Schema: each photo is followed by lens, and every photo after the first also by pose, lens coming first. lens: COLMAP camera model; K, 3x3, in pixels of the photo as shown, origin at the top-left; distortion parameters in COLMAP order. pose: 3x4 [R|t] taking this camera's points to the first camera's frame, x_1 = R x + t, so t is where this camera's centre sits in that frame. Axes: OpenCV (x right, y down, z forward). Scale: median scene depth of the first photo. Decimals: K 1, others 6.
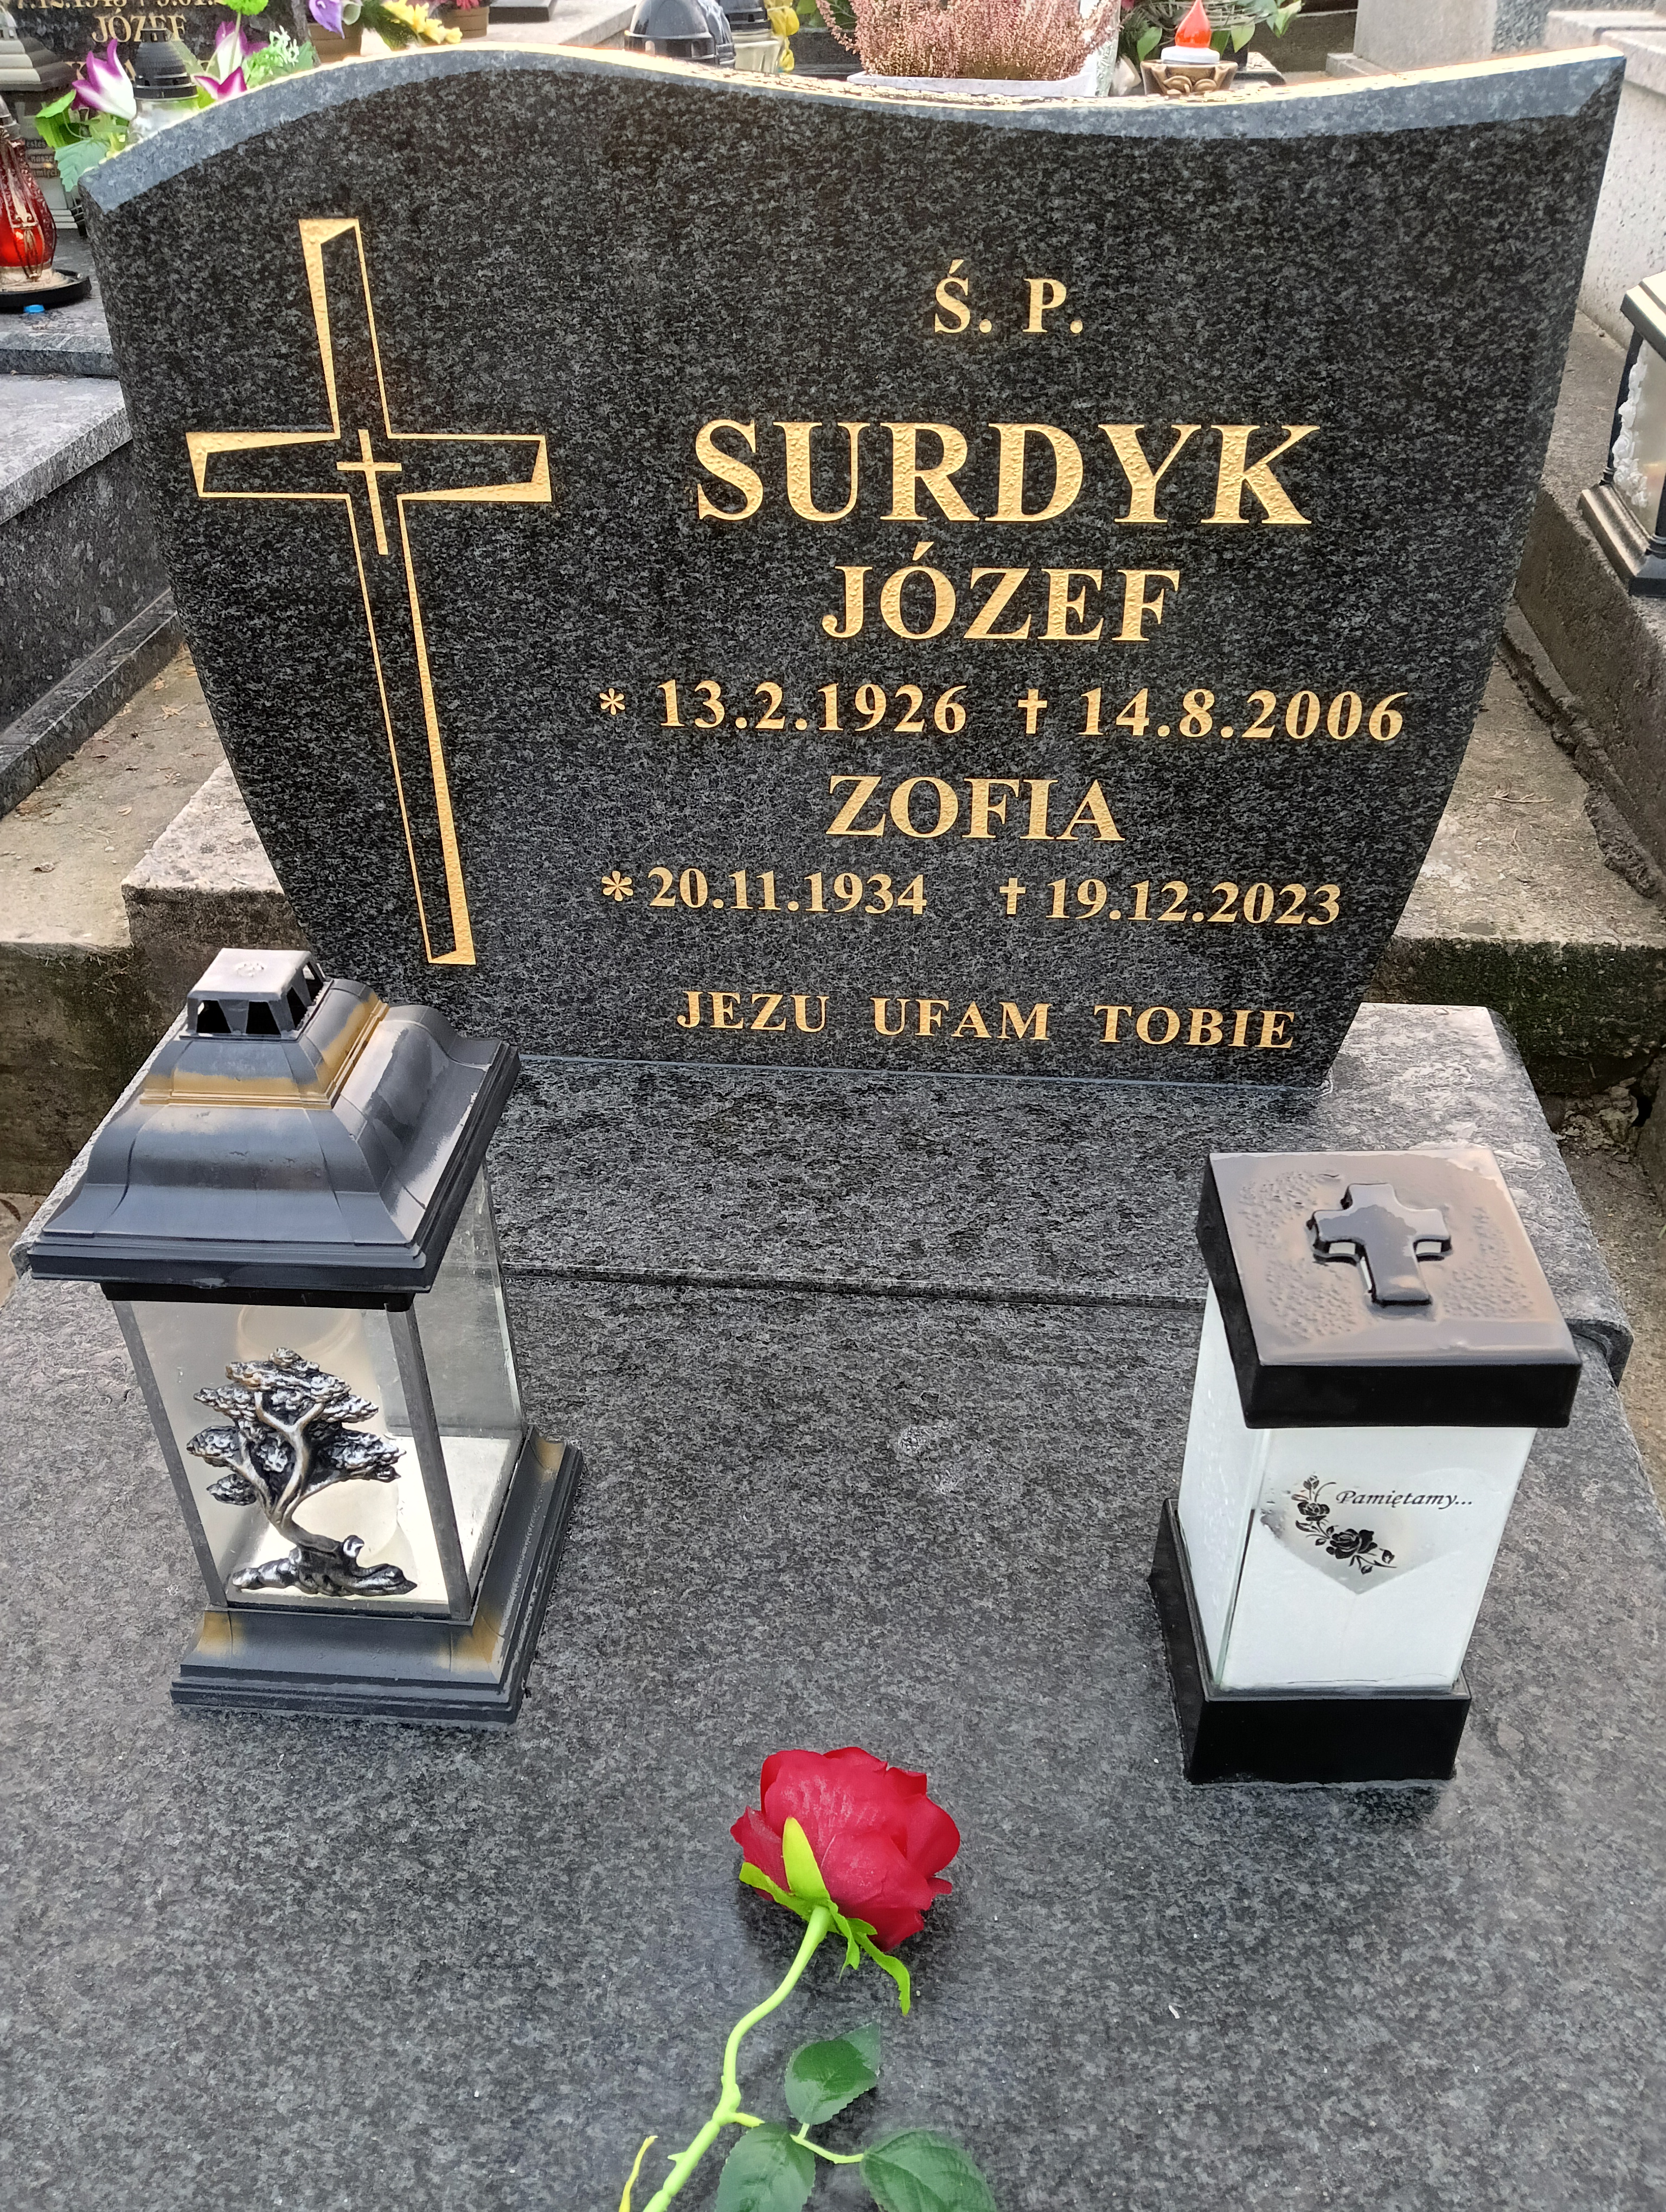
lens RADIAL K [[1752.3, 0, 848.9], [0, 1752.3, 1096.2], [0, 0, 1]] dist [0.102516, -0.205368]
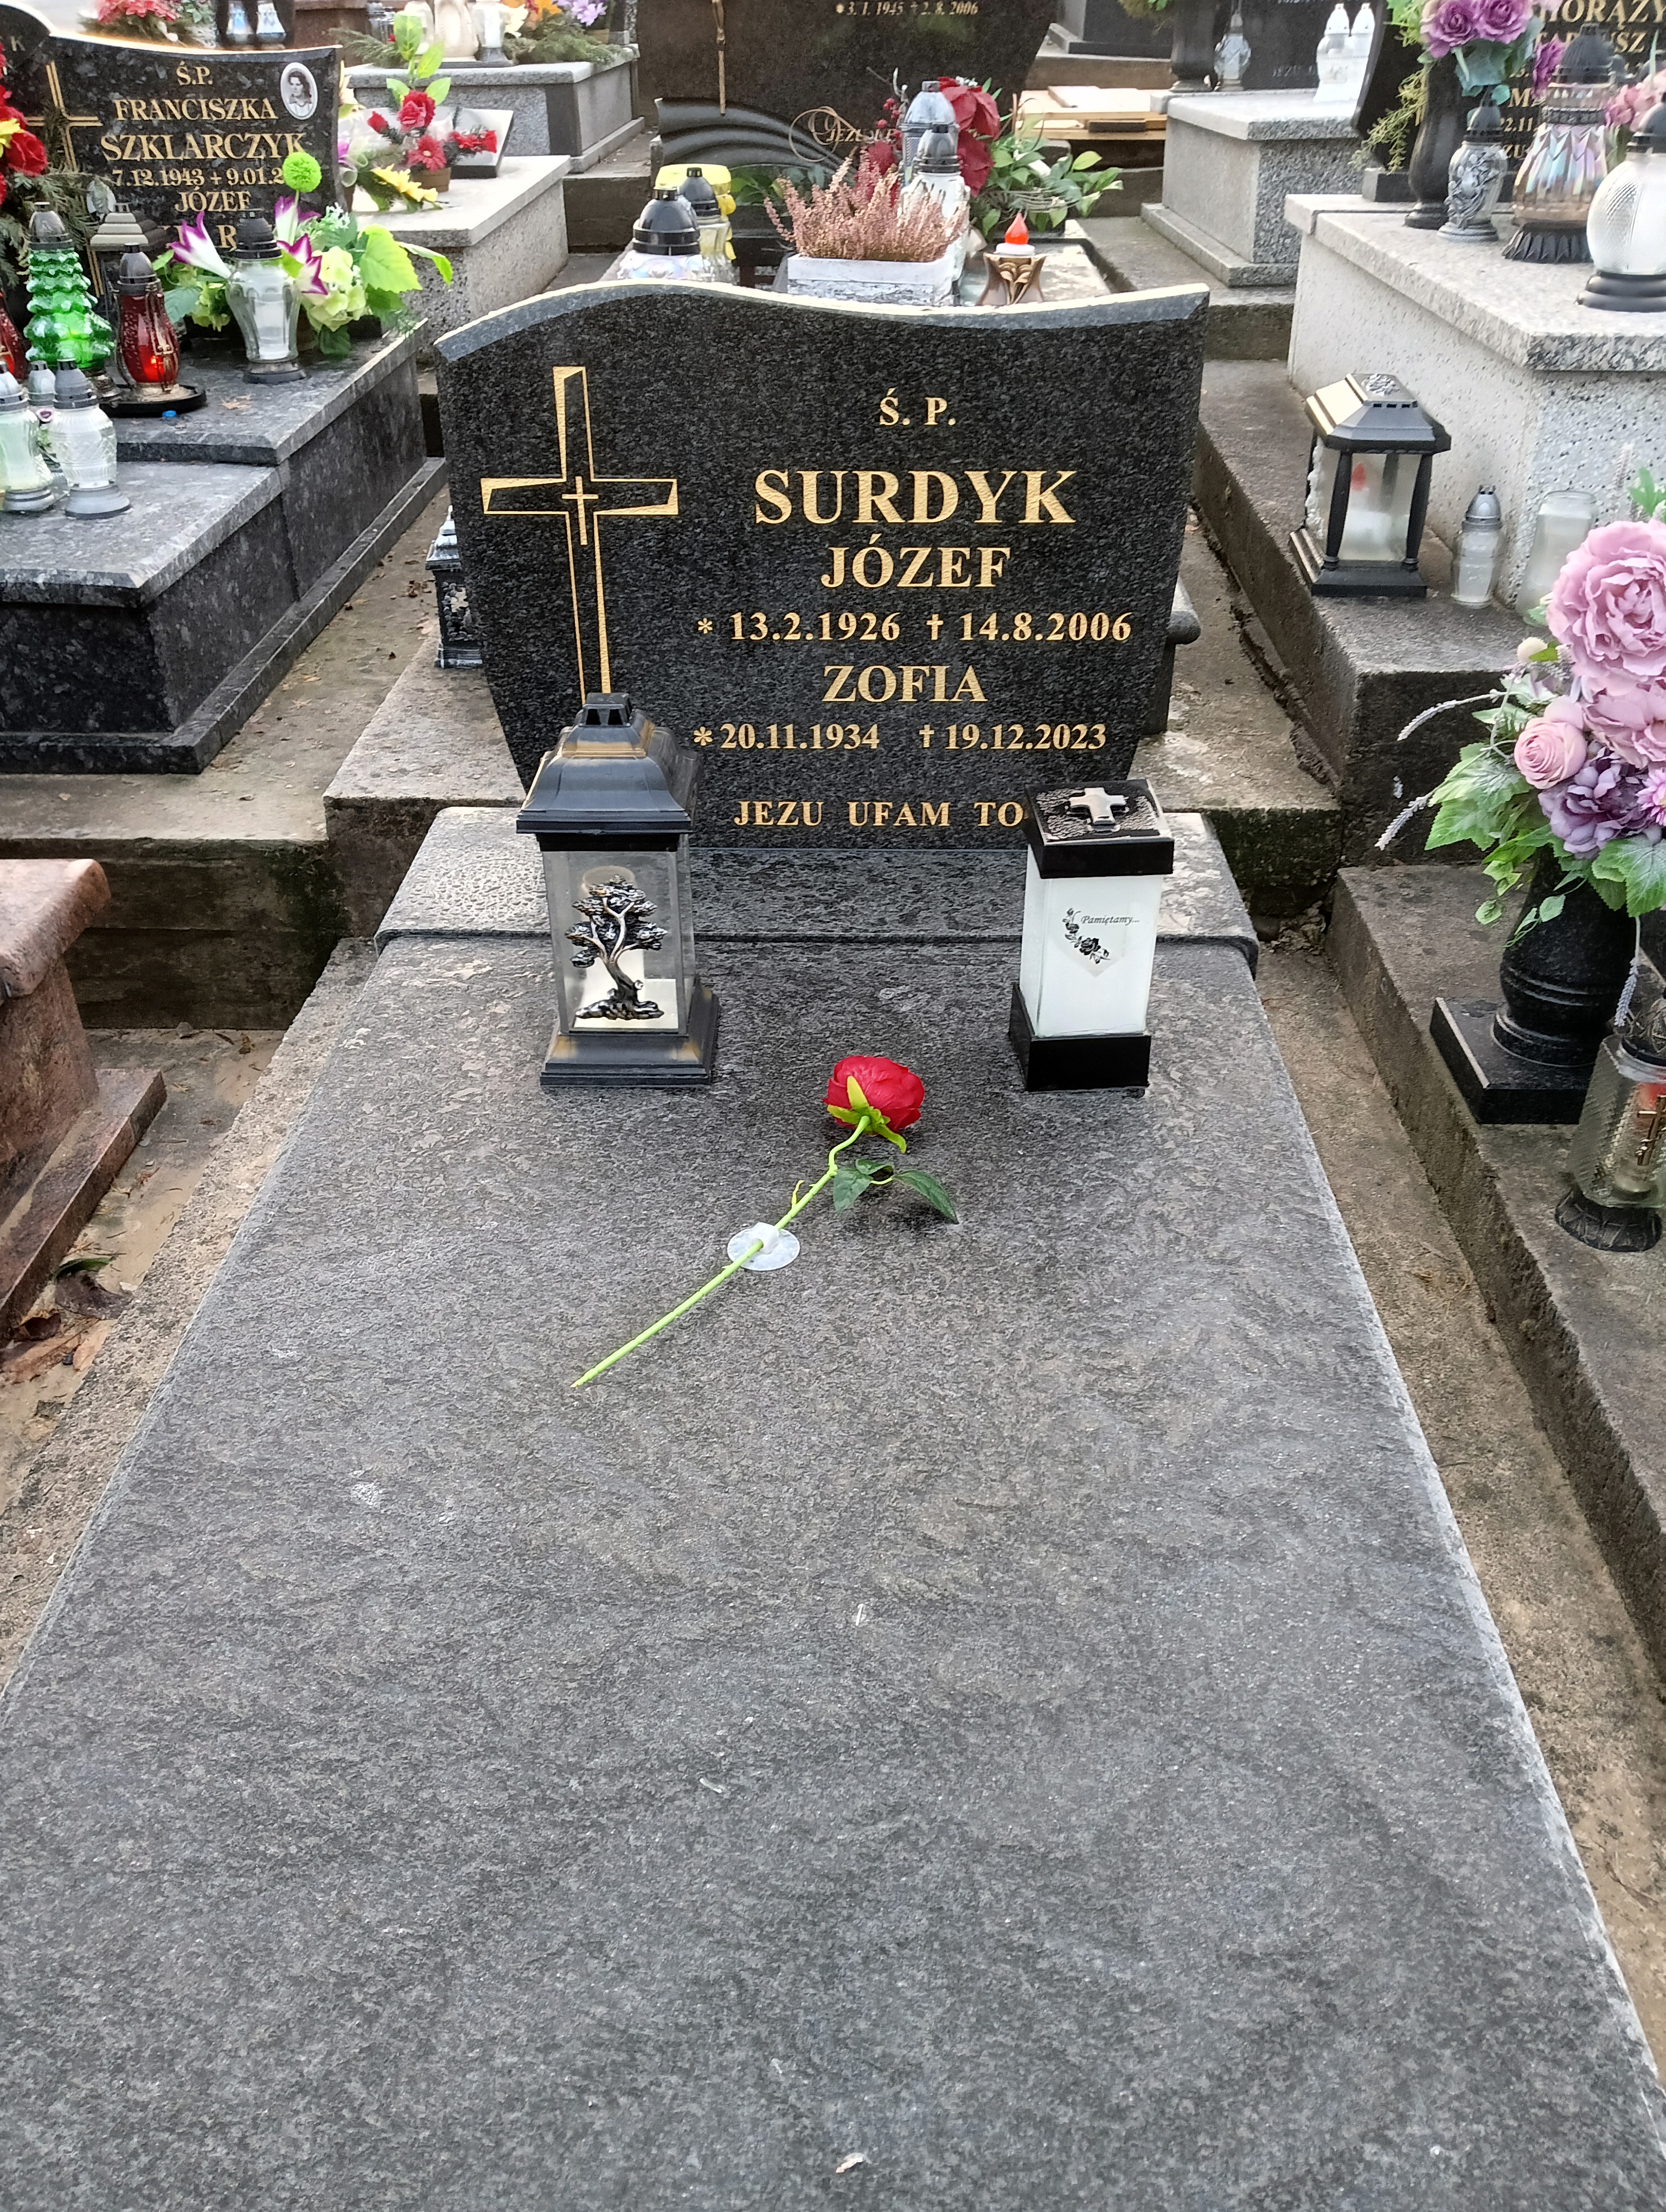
lens RADIAL K [[1762.6, 0, 861.4], [0, 1762.6, 1120.3], [0, 0, 1]] dist [0.131004, -0.282301]
pose [[0.997067, -0.030224, 0.070315, -0.120159], [0.033147, 0.998618, -0.040778, 0.373295], [-0.068986, 0.042989, 0.996691, -0.835846]]
